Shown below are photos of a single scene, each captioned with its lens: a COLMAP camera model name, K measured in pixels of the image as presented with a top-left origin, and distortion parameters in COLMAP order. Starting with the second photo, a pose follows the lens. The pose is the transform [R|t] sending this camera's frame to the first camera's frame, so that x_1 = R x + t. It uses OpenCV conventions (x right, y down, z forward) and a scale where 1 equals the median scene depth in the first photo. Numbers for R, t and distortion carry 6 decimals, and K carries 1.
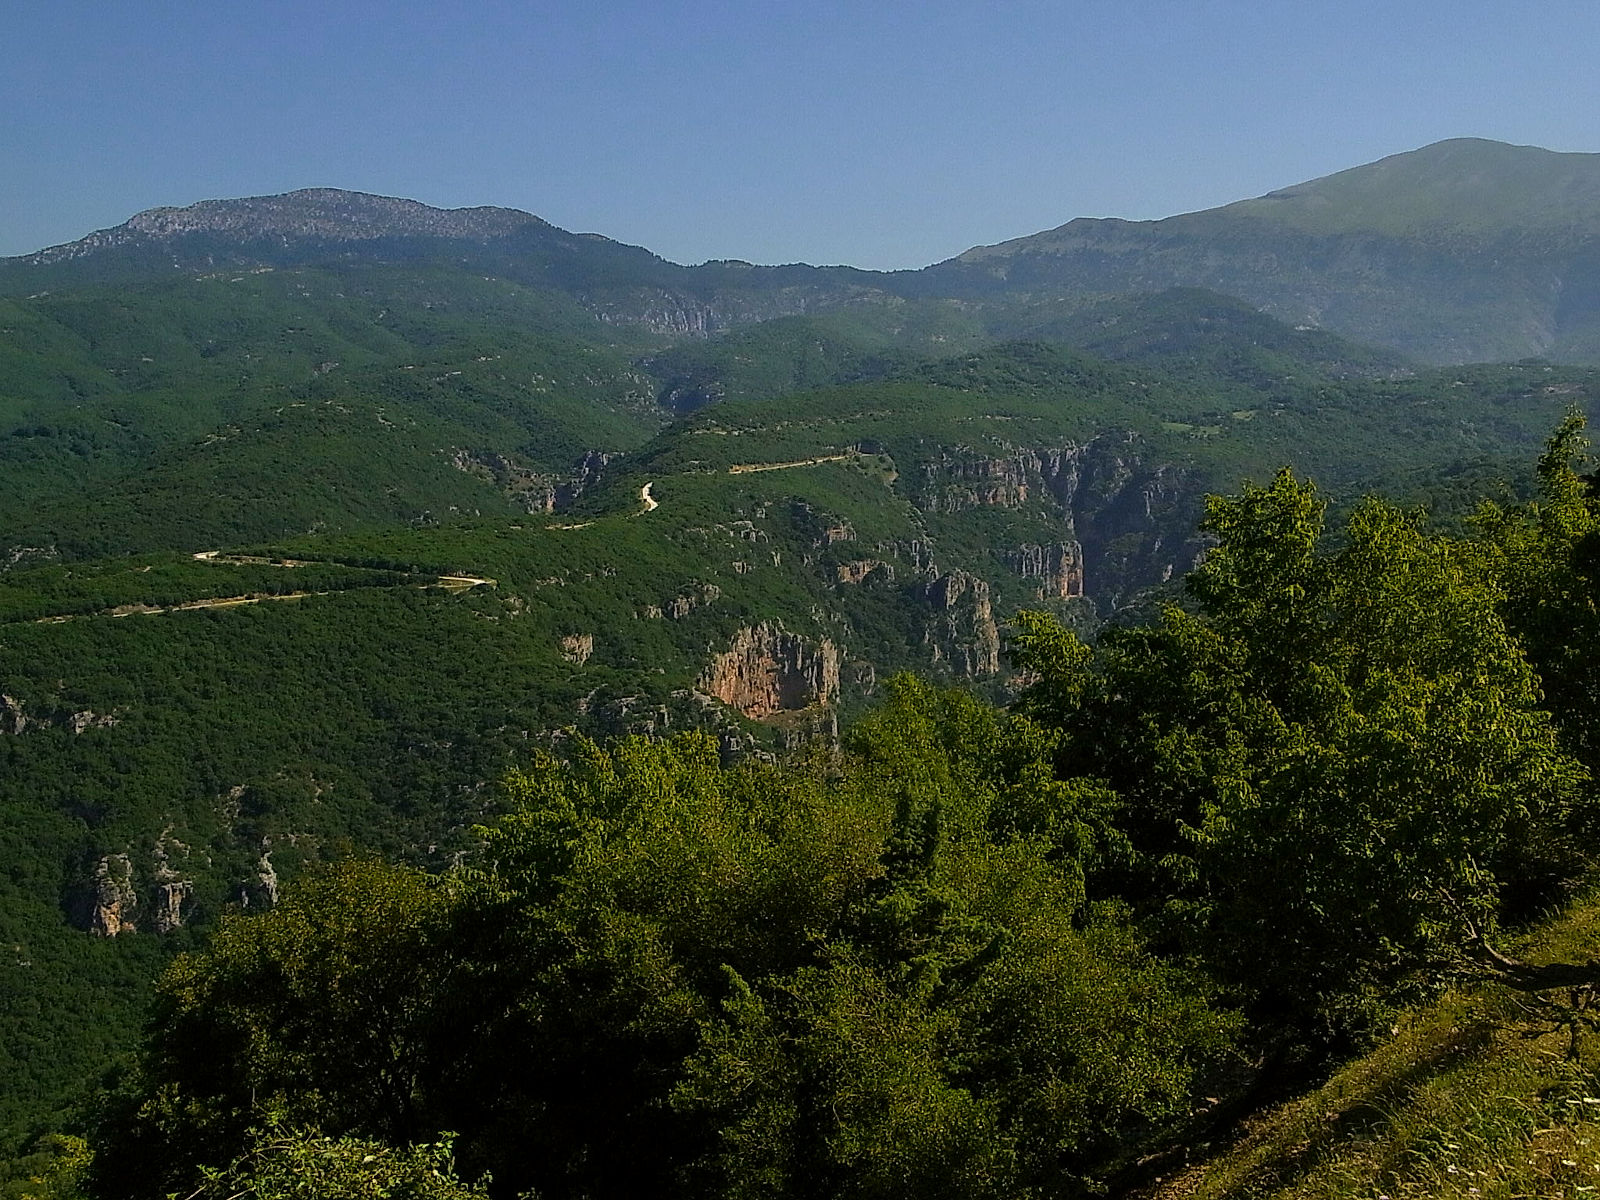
lens RADIAL K [[1766.4, 0, 799.7], [0, 1766.4, 605.3], [0, 0, 1]] dist [0.002996, 0.000000]
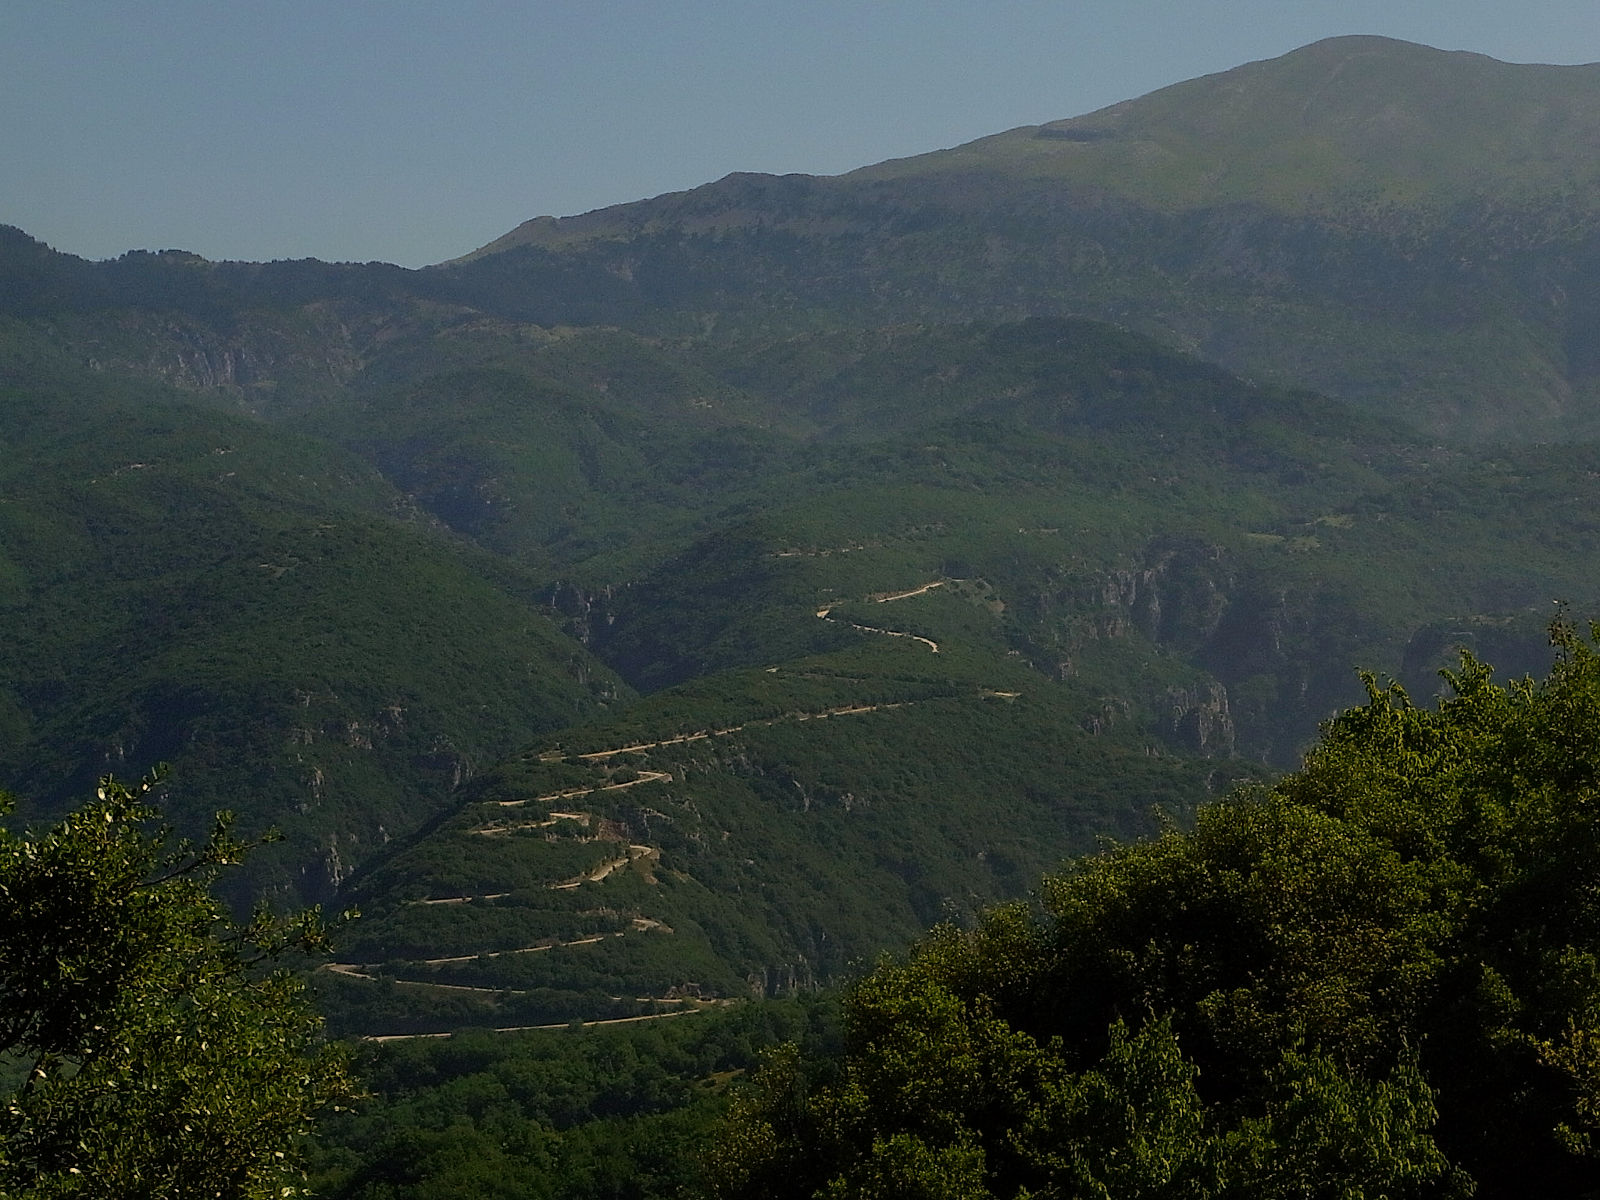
lens RADIAL K [[3796.1, 0, 795.8], [0, 3796.1, 599.7], [0, 0, 1]] dist [0.186691, 0.000000]
pose [[0.969905, -0.019325, 0.242716, -0.207697], [0.039932, 0.995973, -0.080270, 0.026299], [-0.240187, 0.087546, 0.966771, -0.287756]]
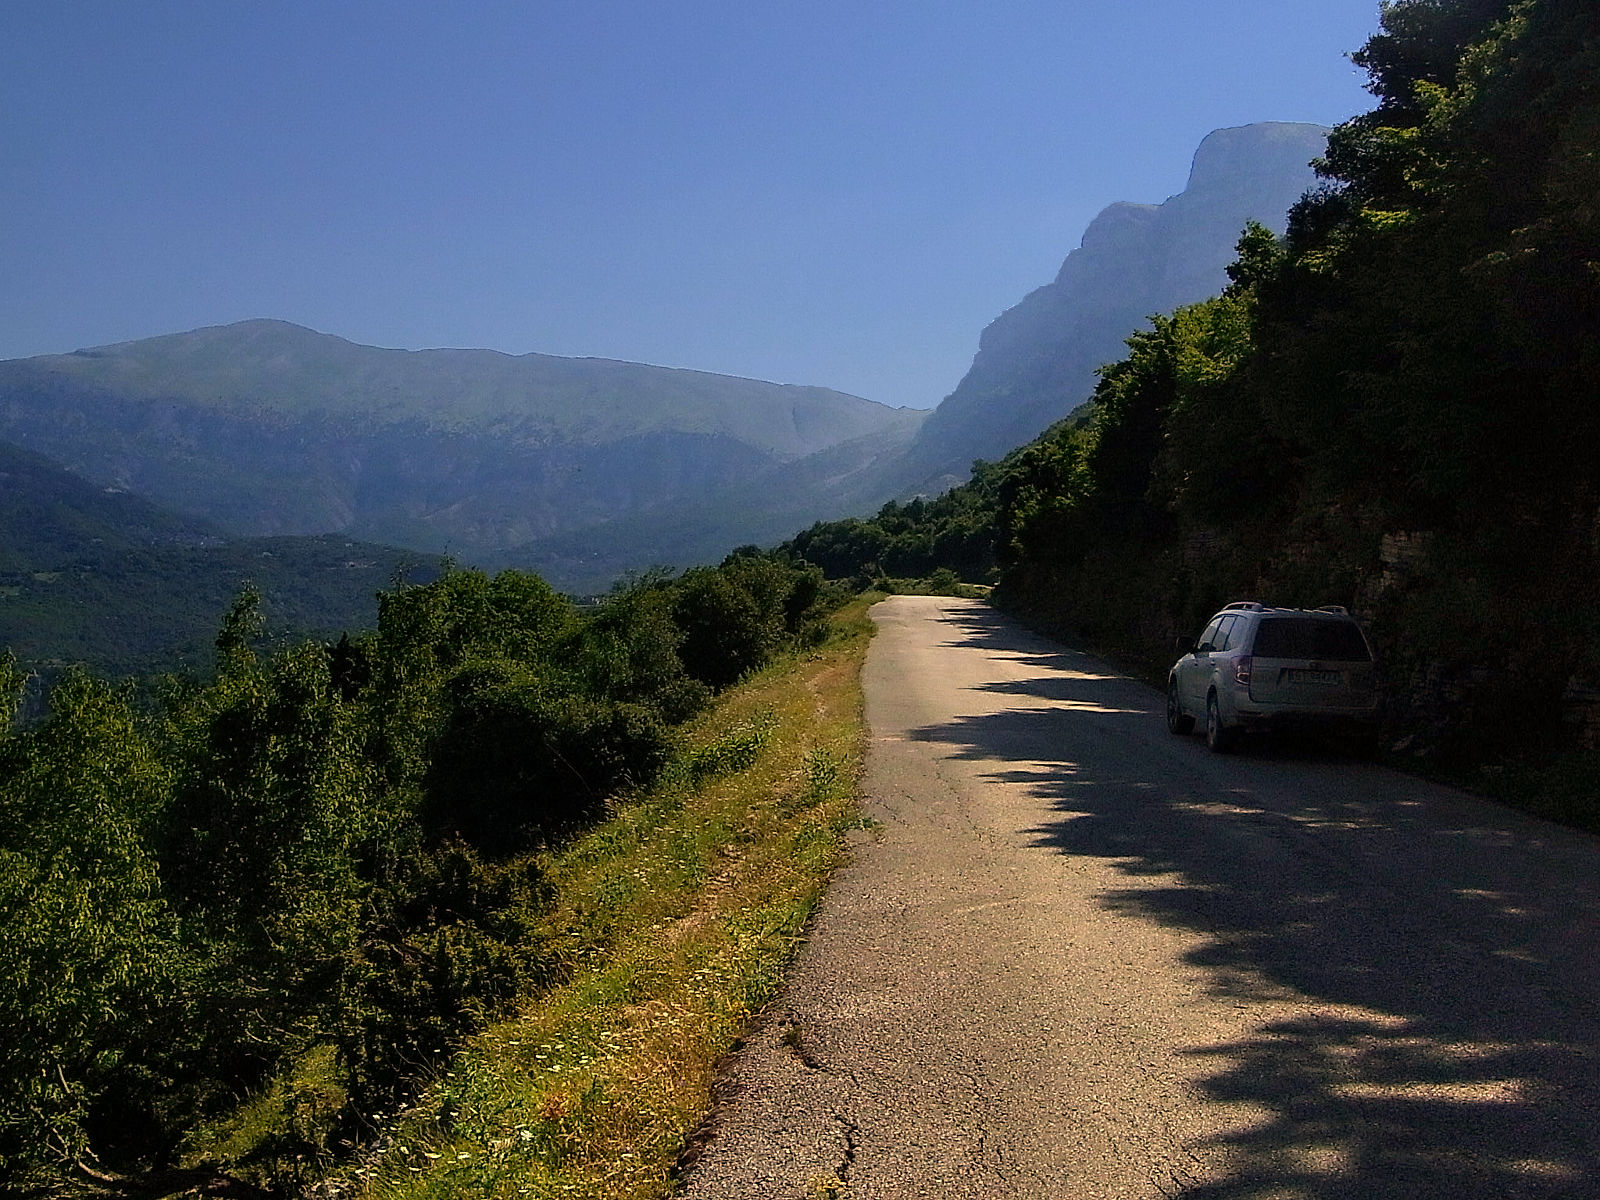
lens RADIAL K [[1766.4, 0, 802.1], [0, 1766.4, 595.8], [0, 0, 1]] dist [0.002996, 0.000000]
pose [[0.798377, 0.032887, 0.601259, 0.005569], [0.027042, 0.995542, -0.090360, -0.000358], [-0.601550, 0.088400, 0.793929, 0.000965]]
